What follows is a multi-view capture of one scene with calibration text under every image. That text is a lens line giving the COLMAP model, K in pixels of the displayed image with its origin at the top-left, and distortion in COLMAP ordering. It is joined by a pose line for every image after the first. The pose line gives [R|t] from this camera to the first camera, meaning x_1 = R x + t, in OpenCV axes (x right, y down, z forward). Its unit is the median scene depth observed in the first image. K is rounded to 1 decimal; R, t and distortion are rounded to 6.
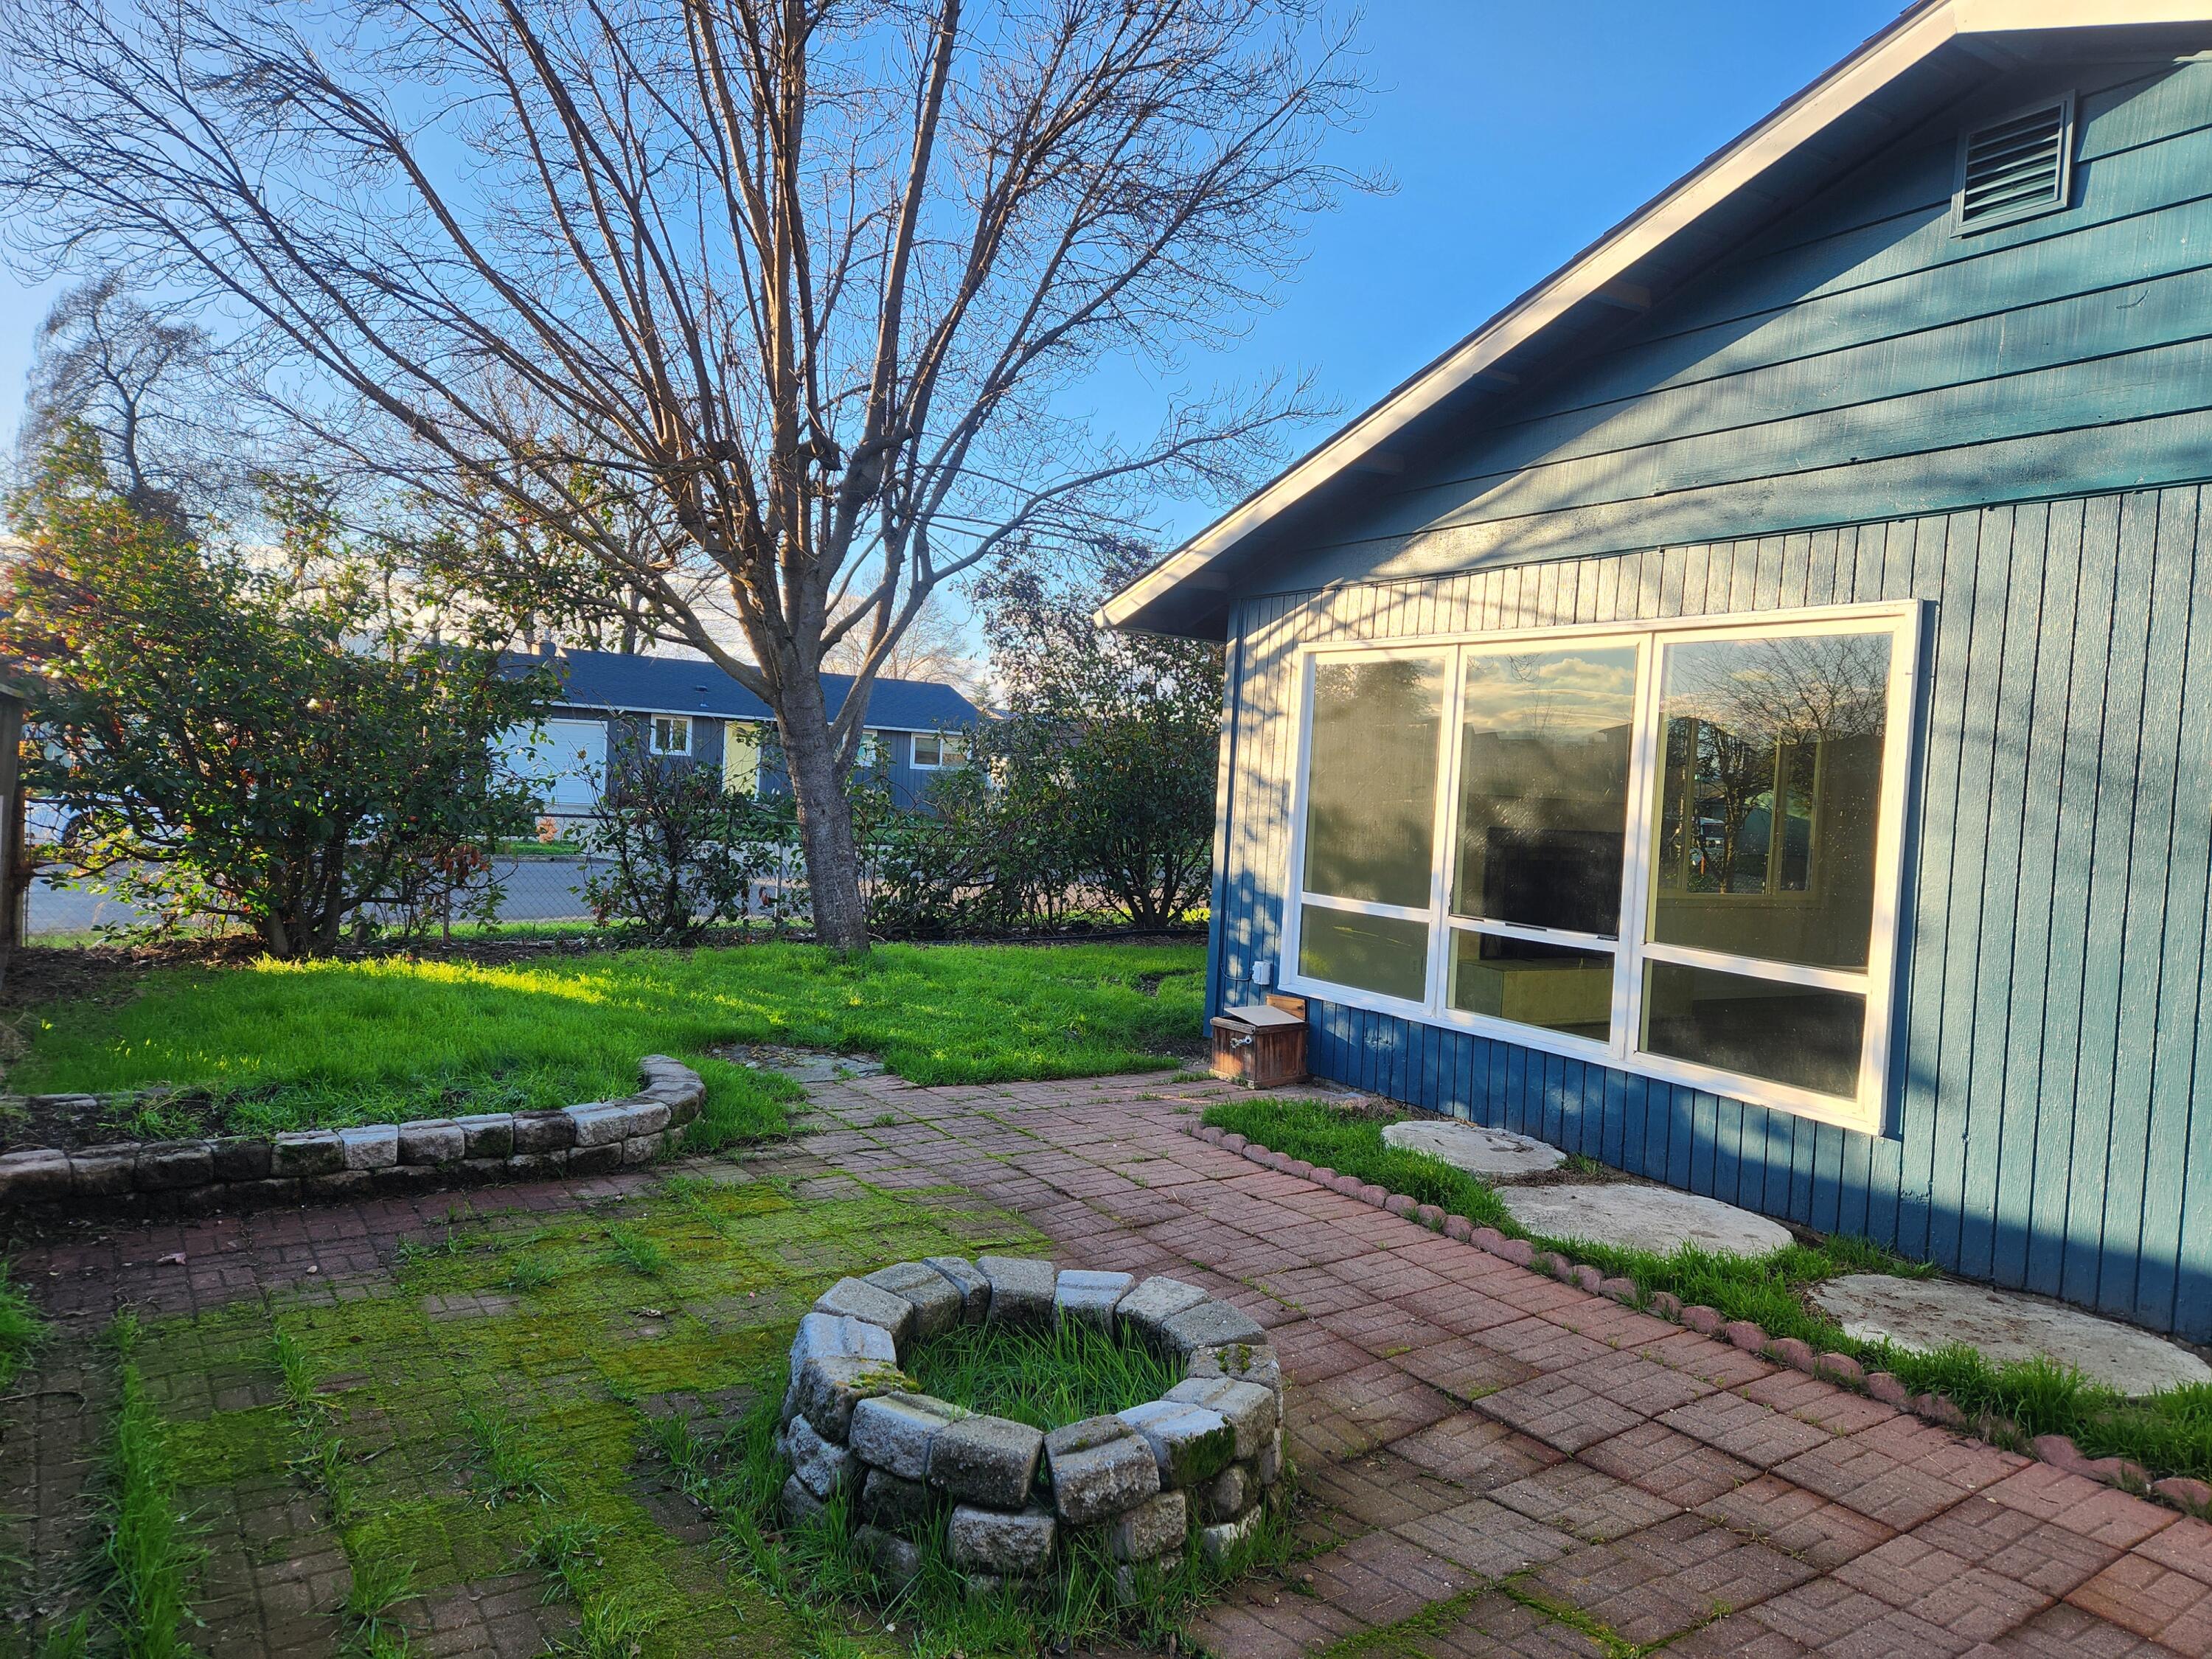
lens RADIAL K [[1439.6, 0, 1121.3], [0, 1439.6, 833.6], [0, 0, 1]] dist [0.092779, -0.079643]
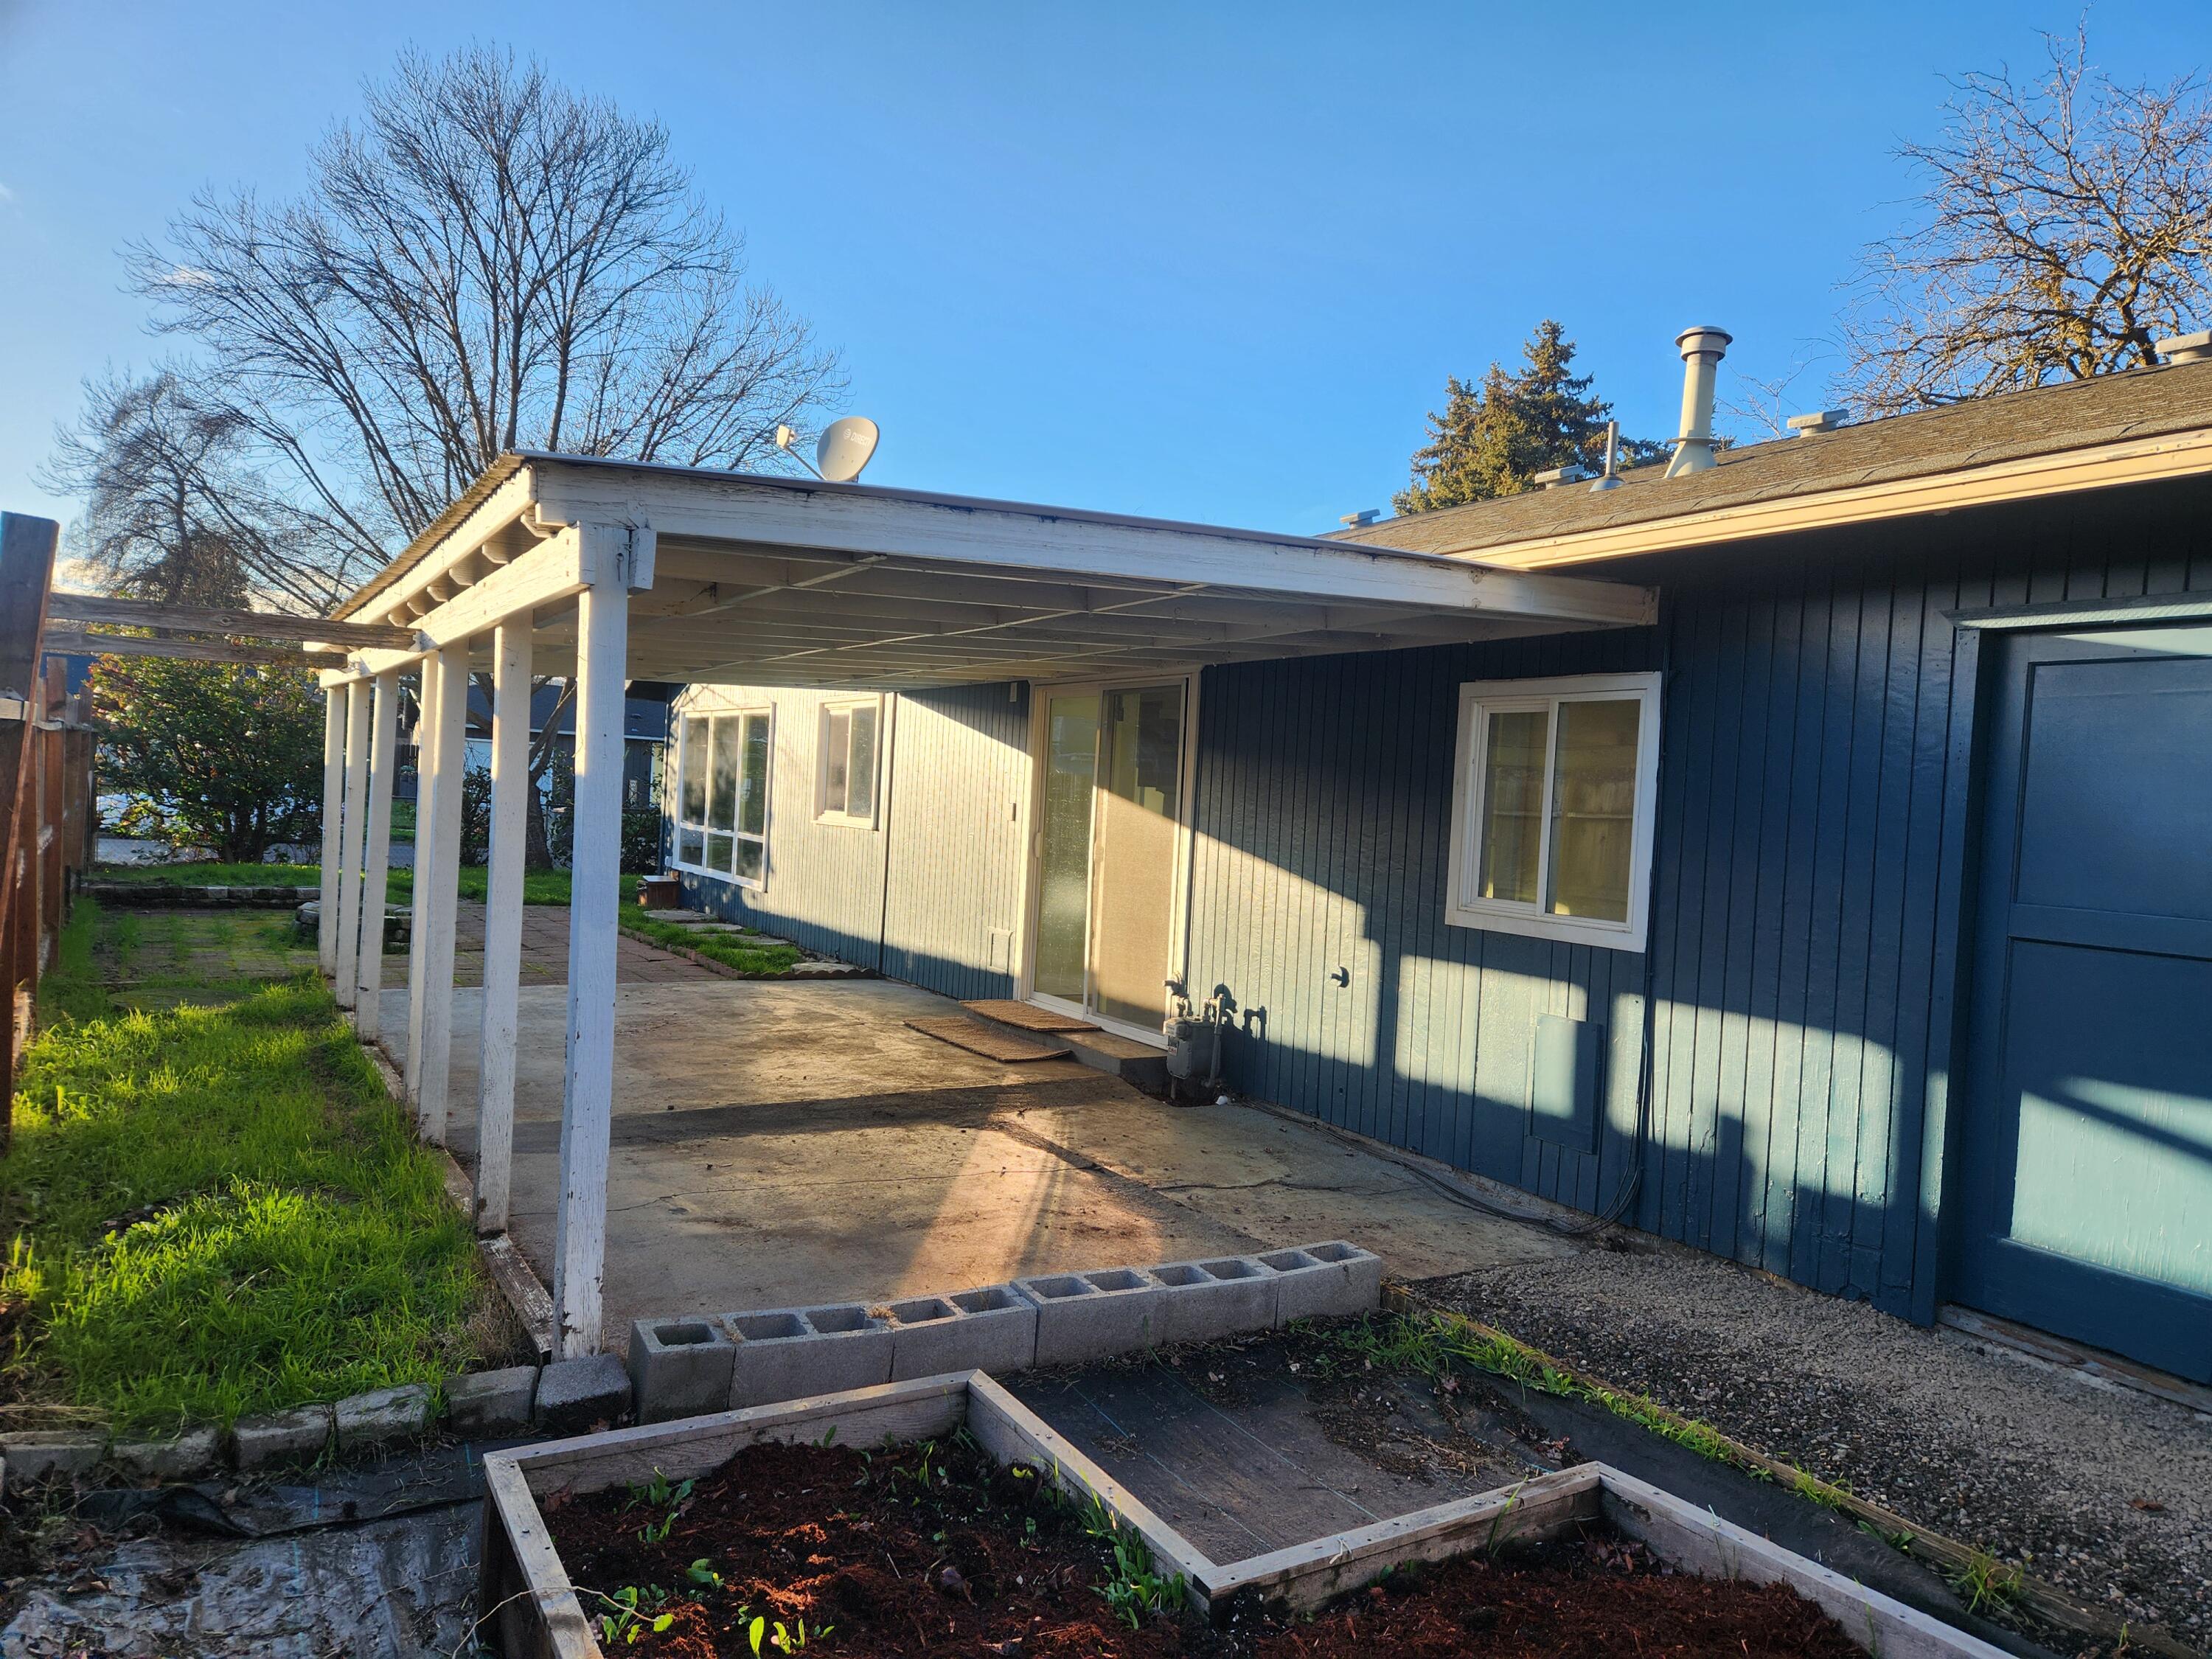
lens RADIAL K [[1439.6, 0, 1121.3], [0, 1439.6, 833.6], [0, 0, 1]] dist [0.092779, -0.079643]
pose [[0.999650, 0.004650, -0.026053, 0.666272], [-0.005107, 0.999834, -0.017513, 0.071706], [0.025967, 0.017640, 0.999507, -0.919851]]
